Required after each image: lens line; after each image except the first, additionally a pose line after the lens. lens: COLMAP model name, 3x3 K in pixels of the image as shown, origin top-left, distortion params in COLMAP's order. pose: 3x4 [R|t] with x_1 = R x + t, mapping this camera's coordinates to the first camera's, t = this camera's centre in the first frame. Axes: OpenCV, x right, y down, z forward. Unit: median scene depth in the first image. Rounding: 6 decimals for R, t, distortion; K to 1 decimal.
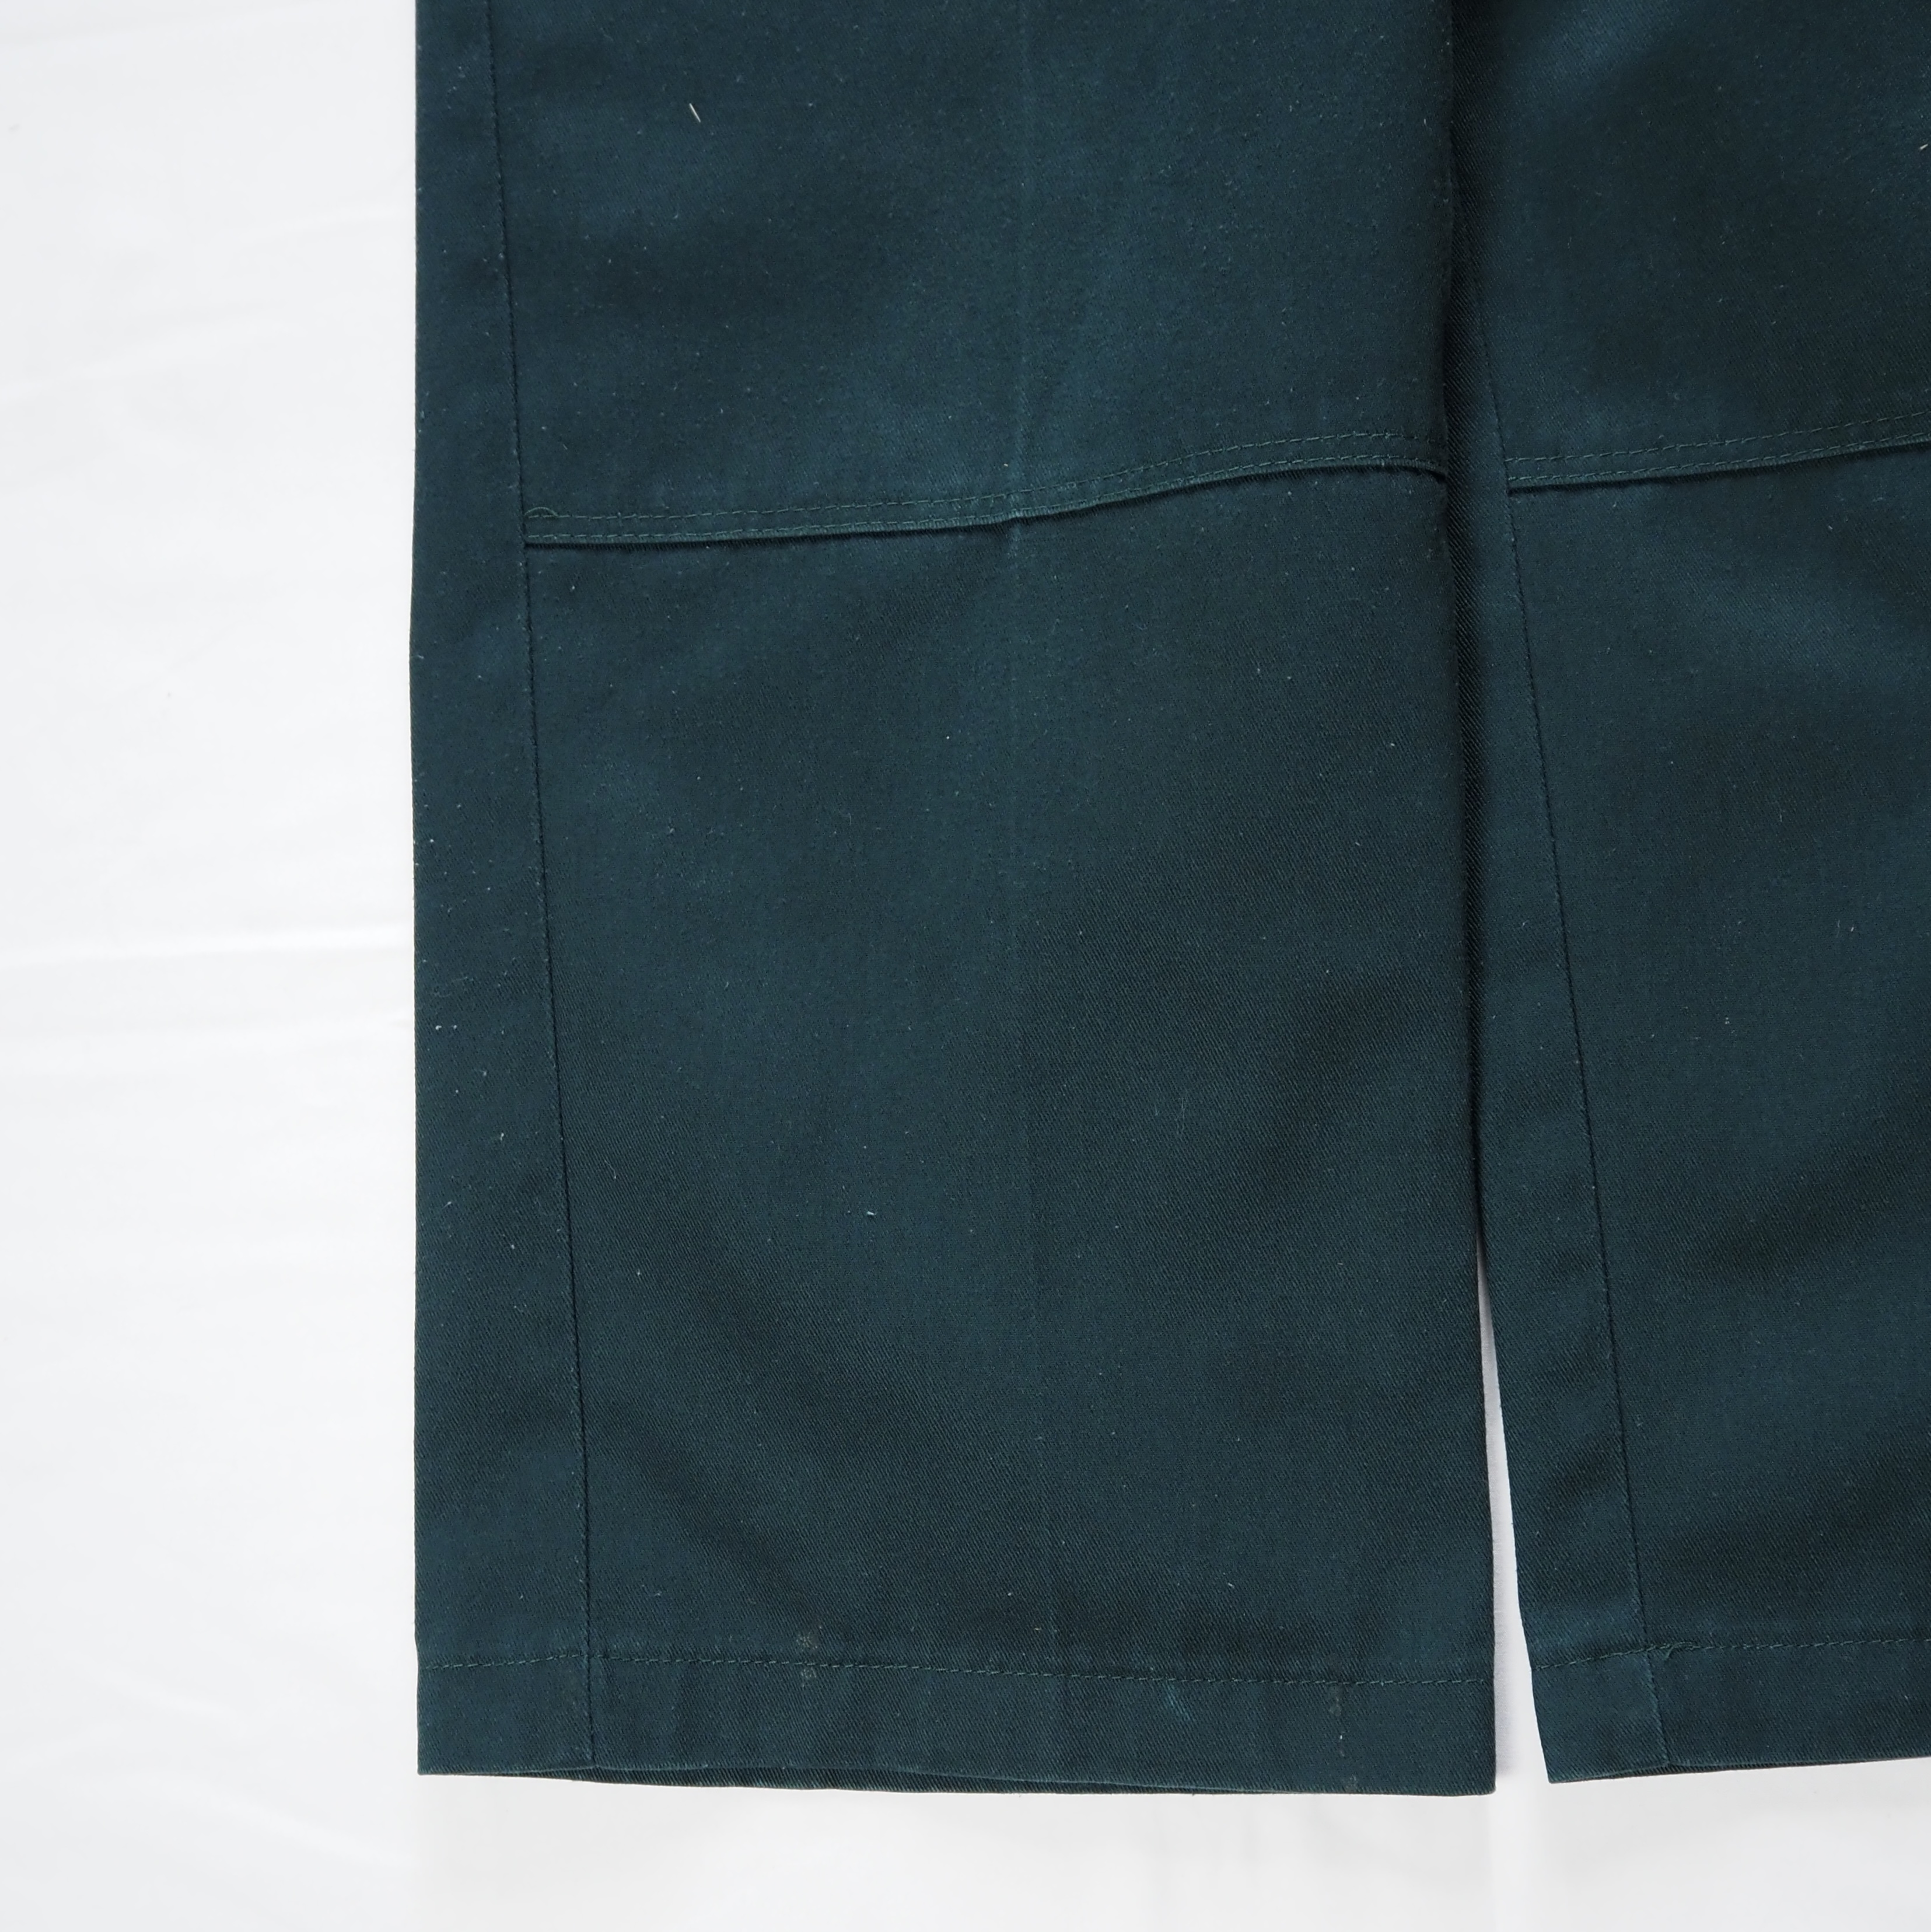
lens RADIAL K [[2601.3, 0, 1069.0], [0, 2601.3, 1065.1], [0, 0, 1]] dist [-0.039531, 0.034834]
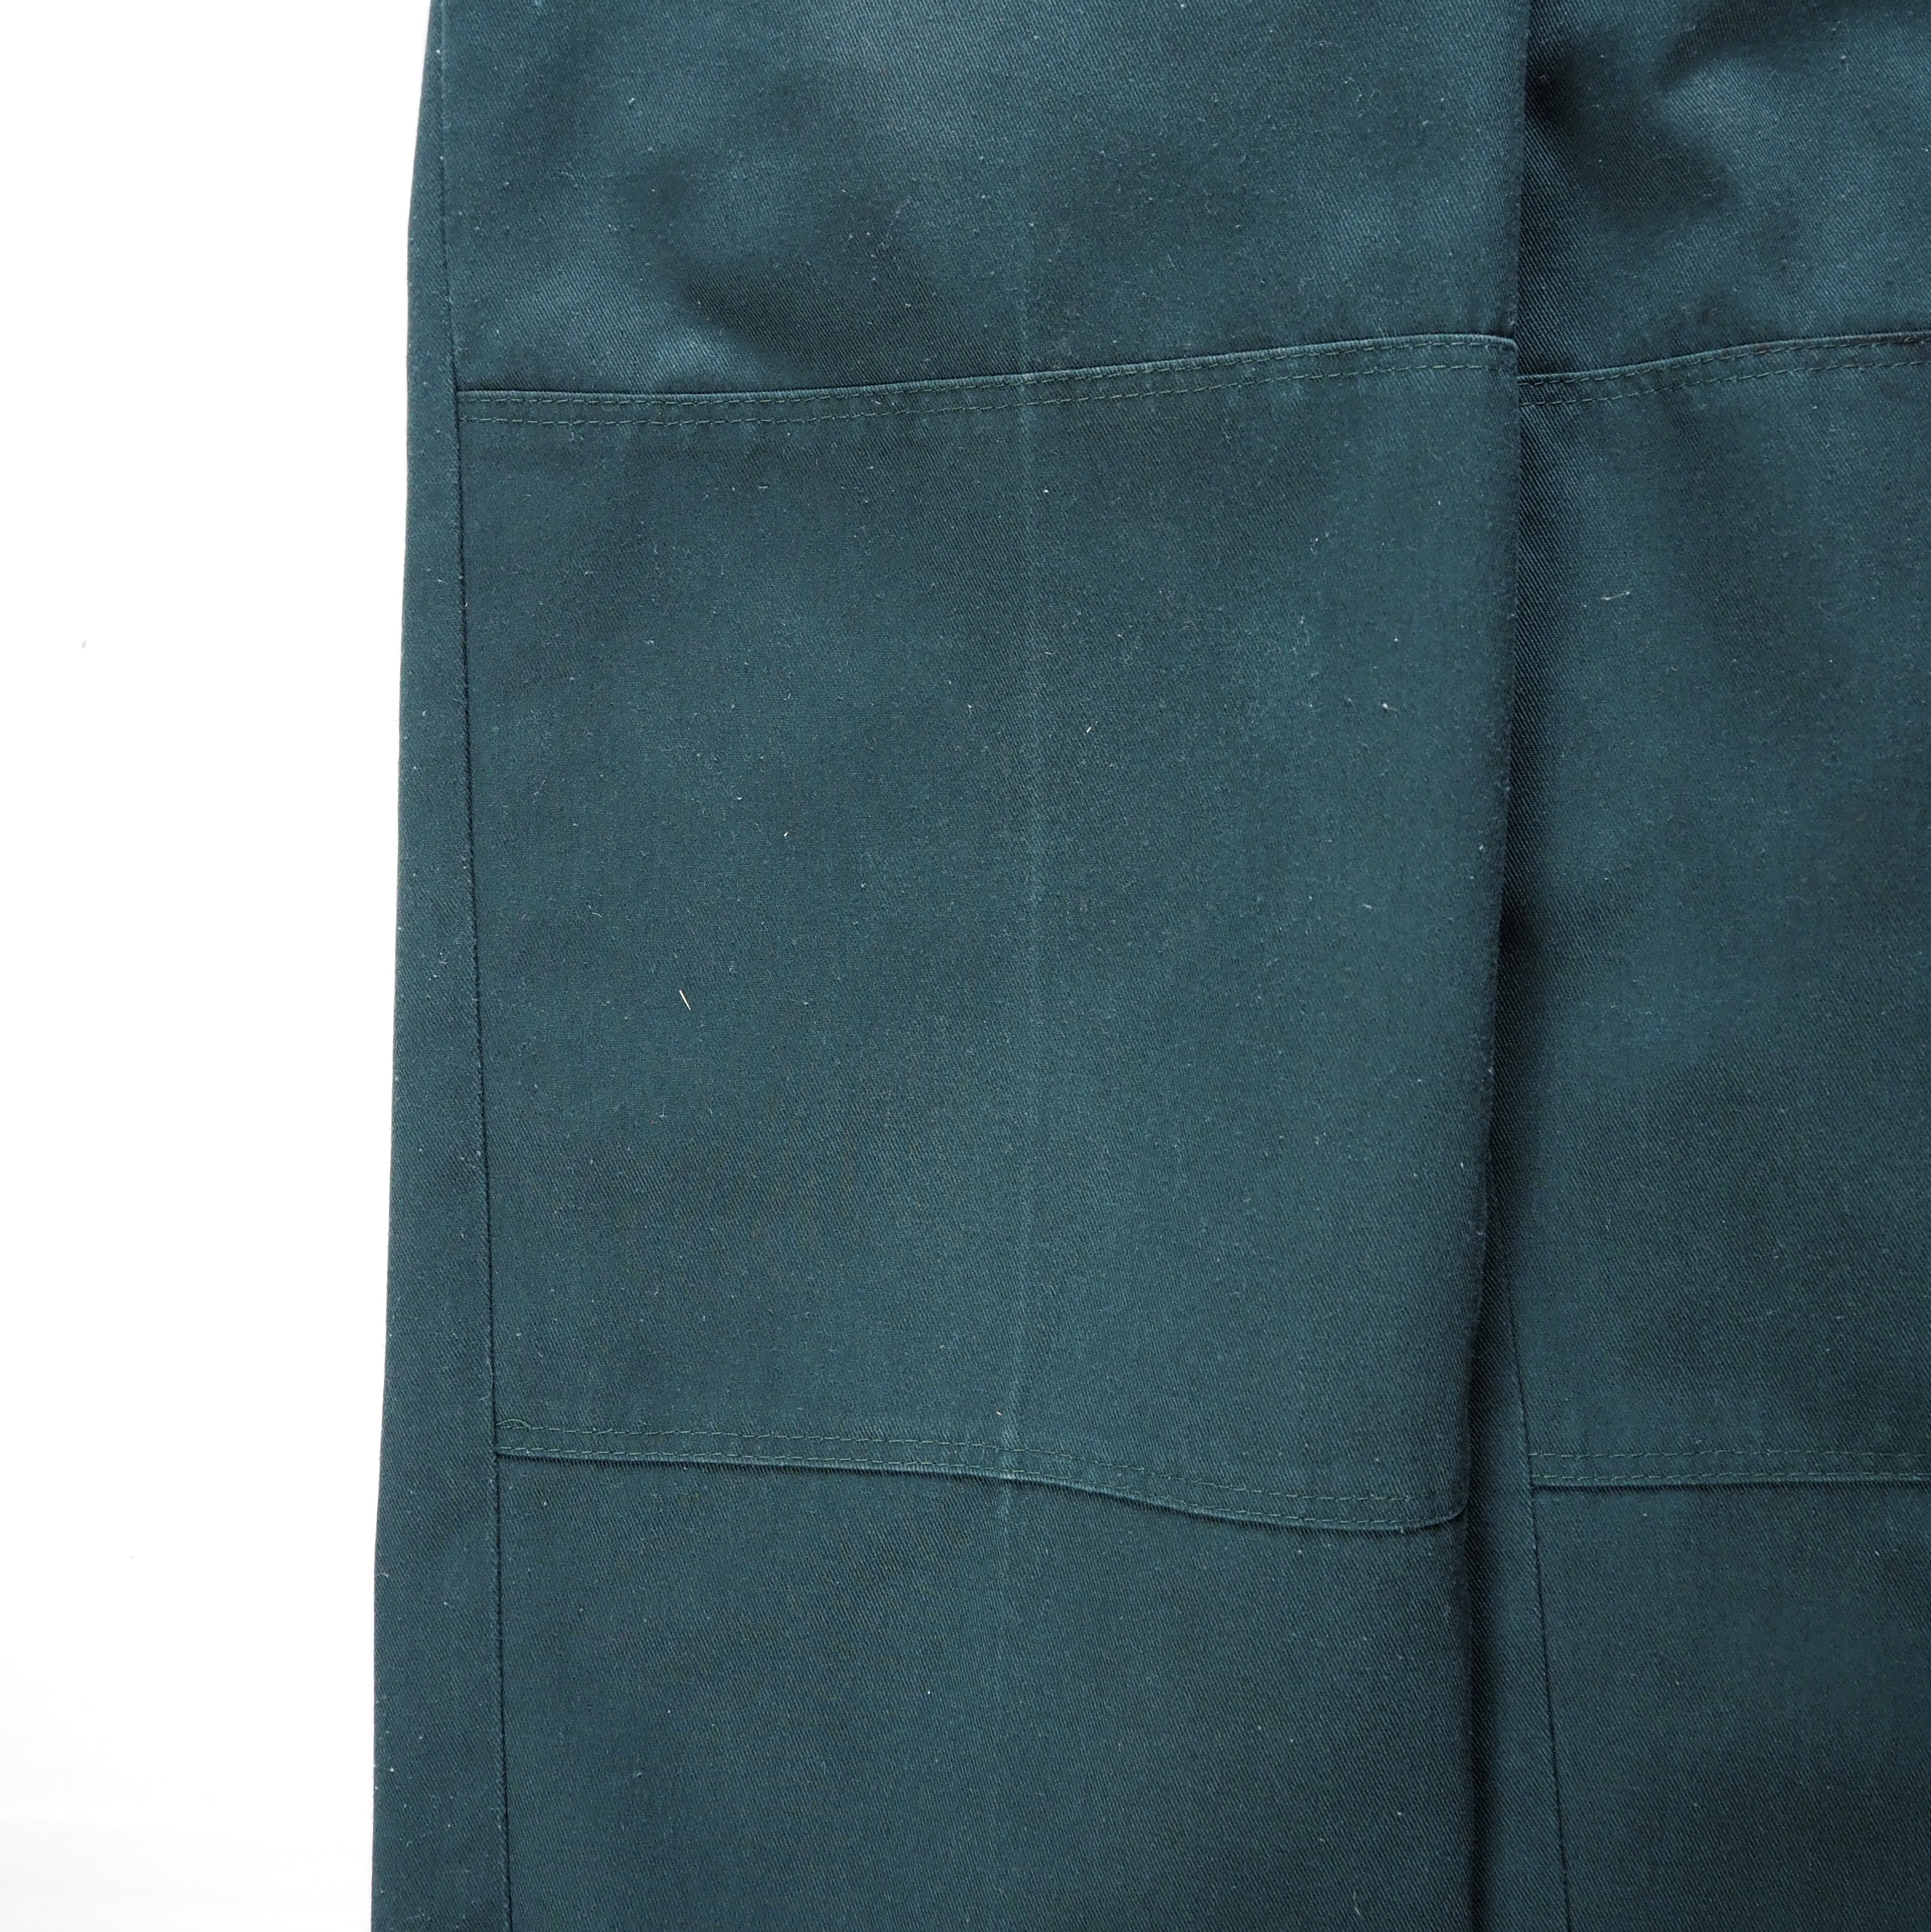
lens RADIAL K [[2293.4, 0, 957.9], [0, 2293.4, 782.5], [0, 0, 1]] dist [-0.026657, 0.003934]
pose [[0.998795, 0.032632, -0.036665, -0.016462], [-0.032259, 0.999422, 0.010714, -0.482250], [0.036993, -0.009518, 0.999270, 0.167944]]
